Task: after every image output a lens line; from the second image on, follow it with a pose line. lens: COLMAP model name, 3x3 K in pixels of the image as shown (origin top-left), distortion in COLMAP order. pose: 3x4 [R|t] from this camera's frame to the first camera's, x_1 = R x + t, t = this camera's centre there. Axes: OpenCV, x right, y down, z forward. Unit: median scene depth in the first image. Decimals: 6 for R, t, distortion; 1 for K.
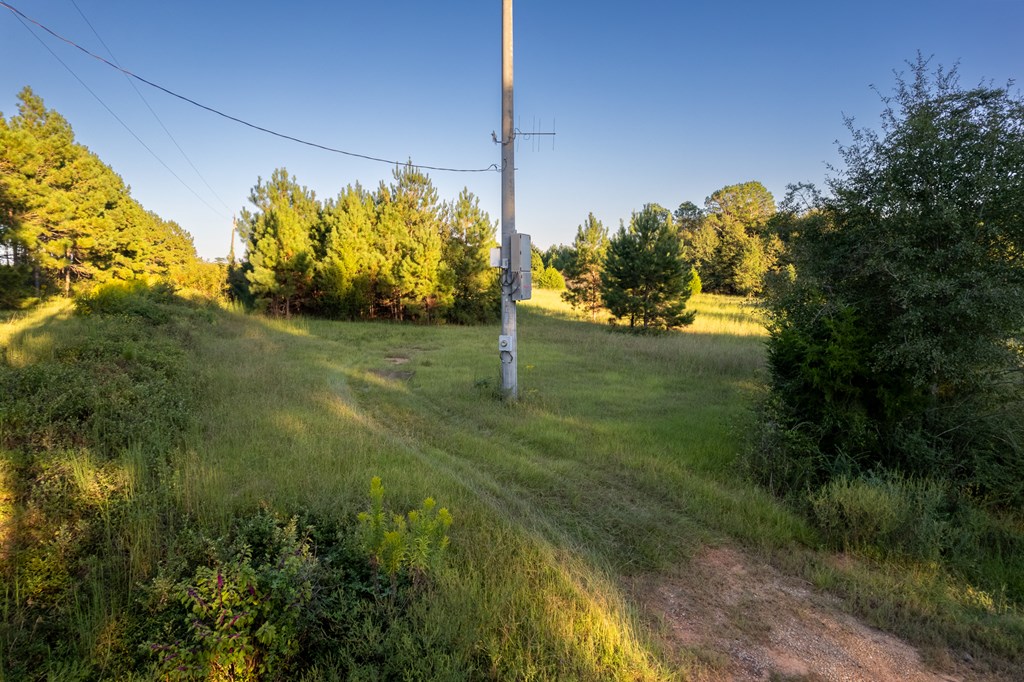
lens RADIAL K [[656.6, 0, 512.0], [0, 656.6, 341.0], [0, 0, 1]] dist [-0.074896, 0.069190]
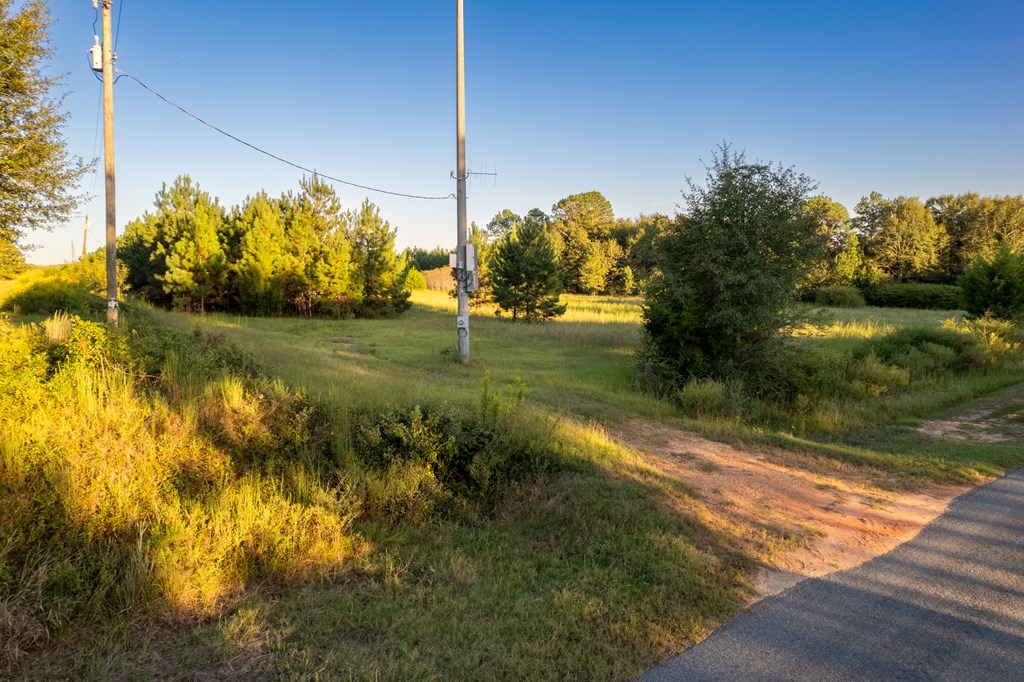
lens RADIAL K [[656.6, 0, 512.0], [0, 656.6, 341.0], [0, 0, 1]] dist [-0.074896, 0.069190]
pose [[0.971770, -0.024193, 0.234685, -0.104253], [0.024961, 0.999688, -0.000302, 0.020822], [-0.234605, 0.006152, 0.972071, -0.168683]]
